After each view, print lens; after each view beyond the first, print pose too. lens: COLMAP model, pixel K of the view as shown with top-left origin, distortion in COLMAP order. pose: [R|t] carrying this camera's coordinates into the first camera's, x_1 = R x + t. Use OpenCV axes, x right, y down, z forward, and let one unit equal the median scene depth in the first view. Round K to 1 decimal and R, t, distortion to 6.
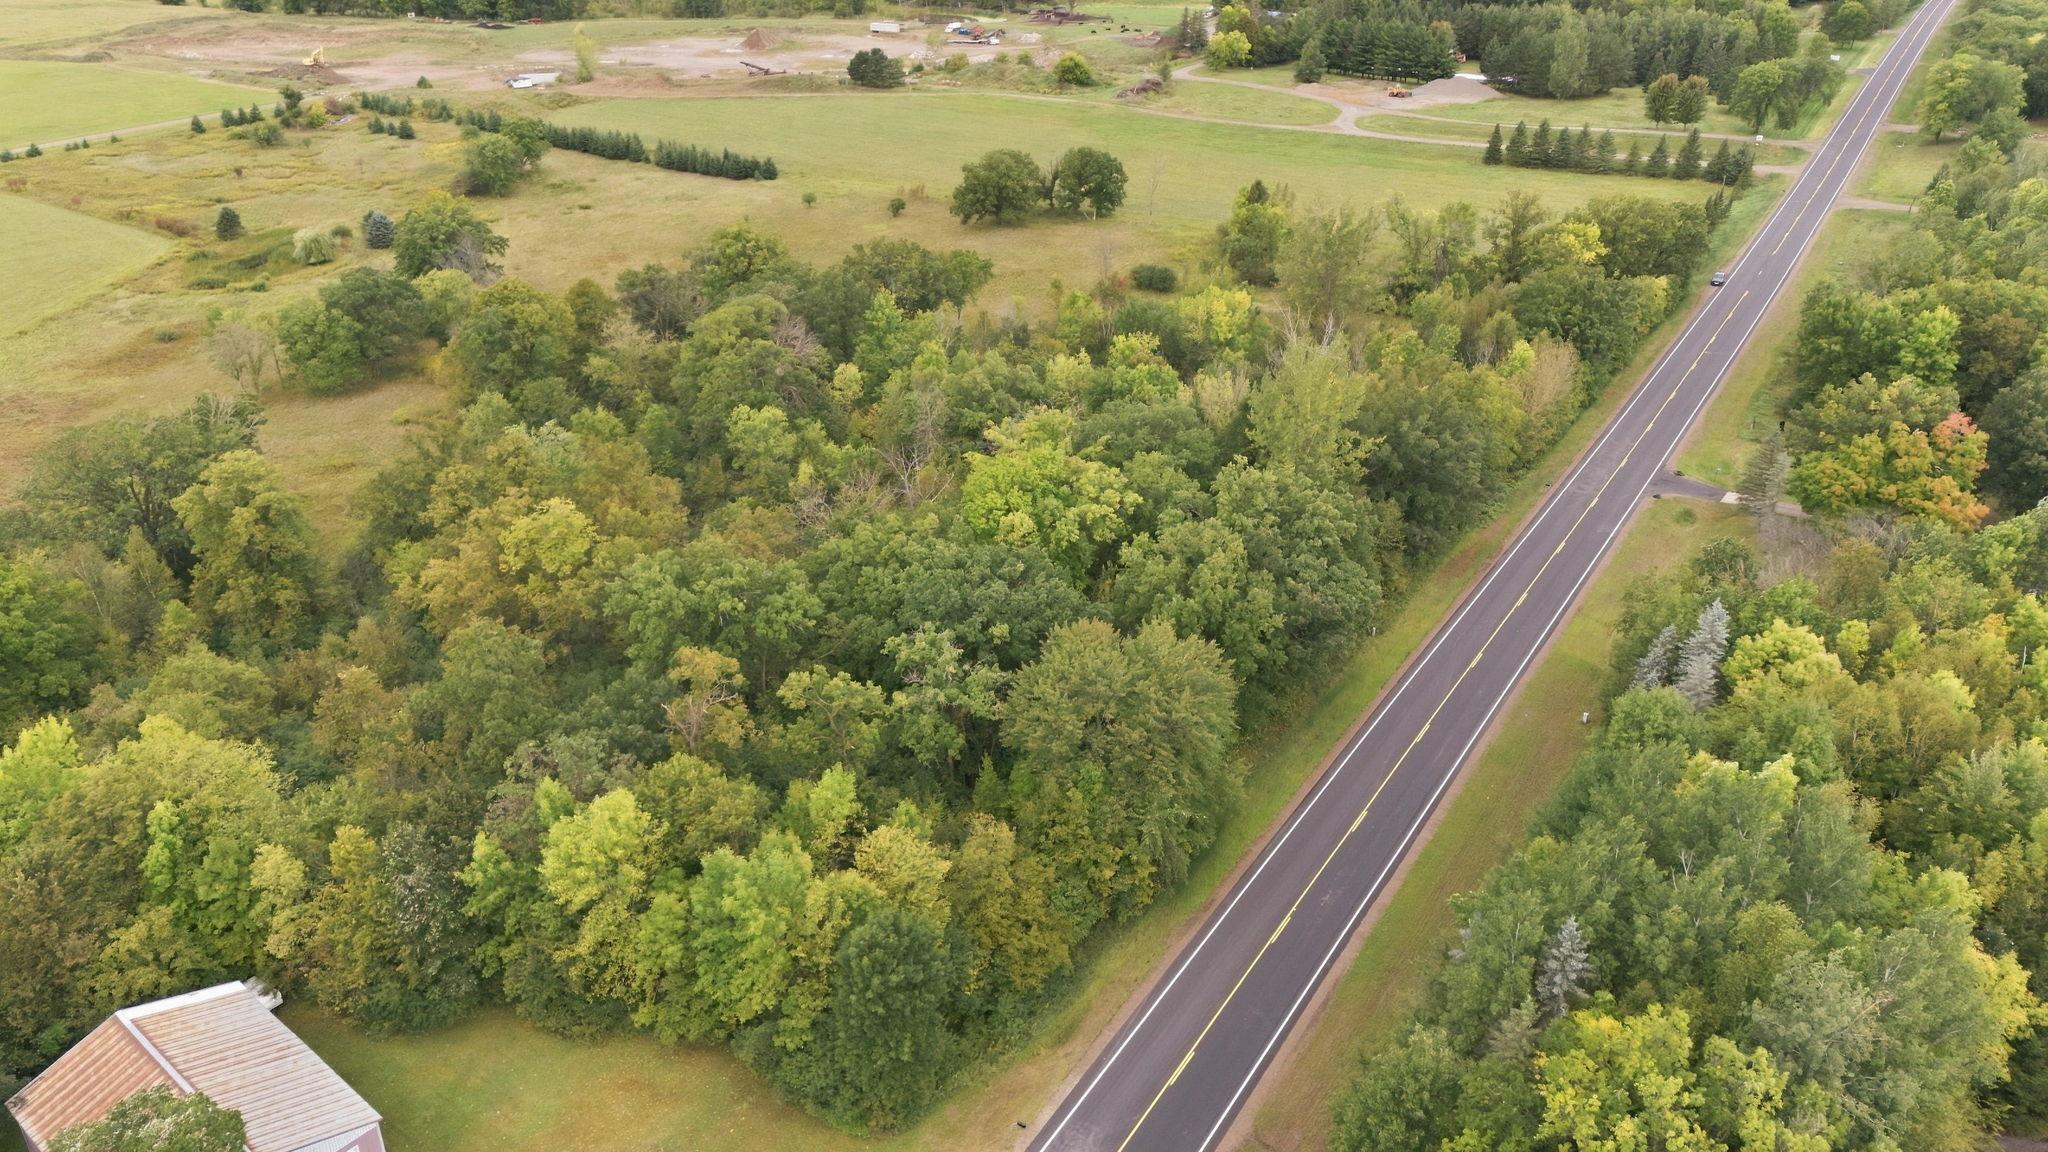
lens RADIAL K [[1482.3, 0, 1022.5], [0, 1482.3, 609.6], [0, 0, 1]] dist [0.089487, -0.089702]
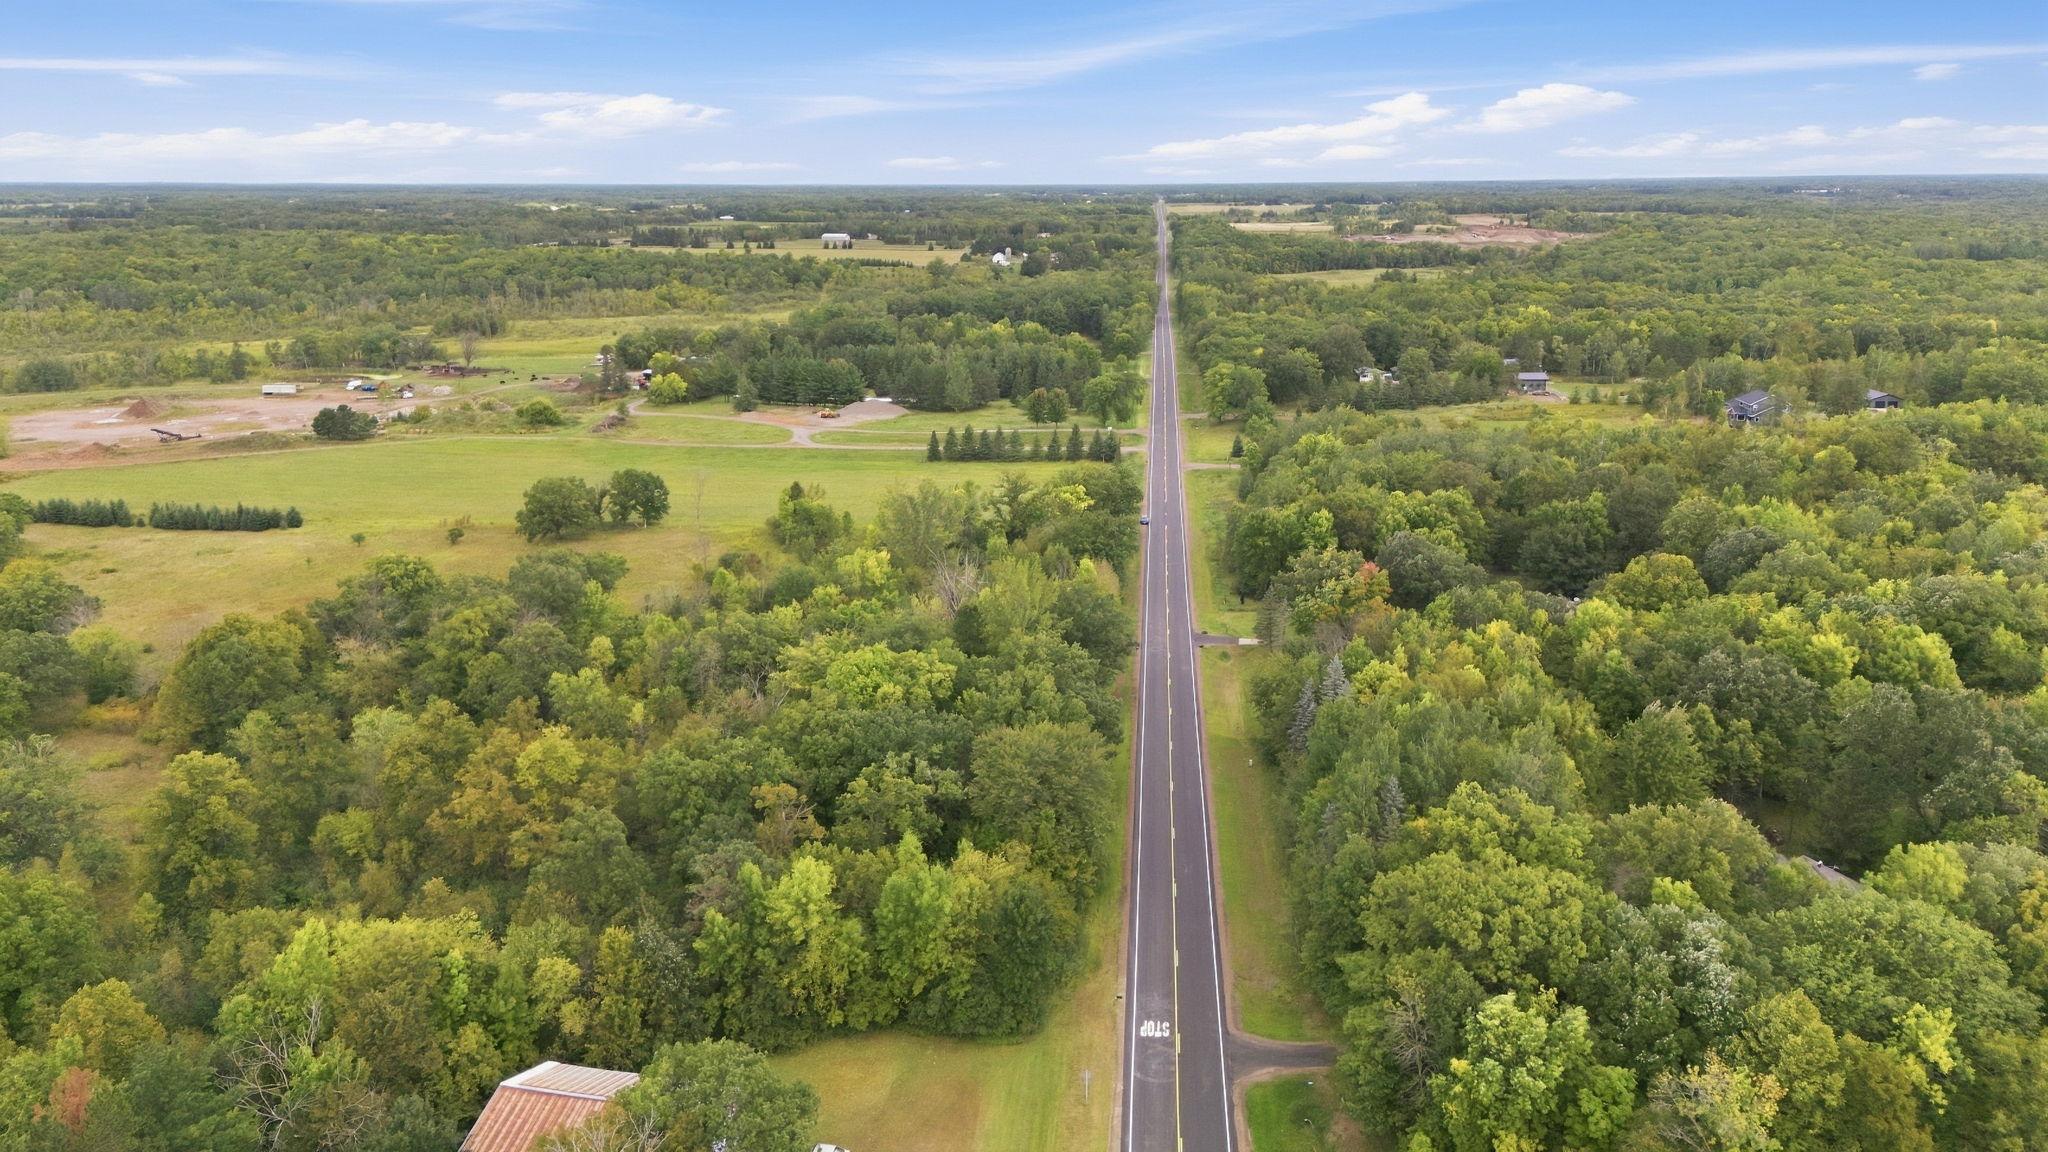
lens RADIAL K [[1482.3, 0, 1022.5], [0, 1482.3, 609.6], [0, 0, 1]] dist [0.089487, -0.089702]
pose [[0.896583, -0.123243, 0.425383, -0.163021], [0.209106, 0.964499, -0.161297, 0.039979], [-0.390402, 0.233567, 0.890524, -0.109730]]
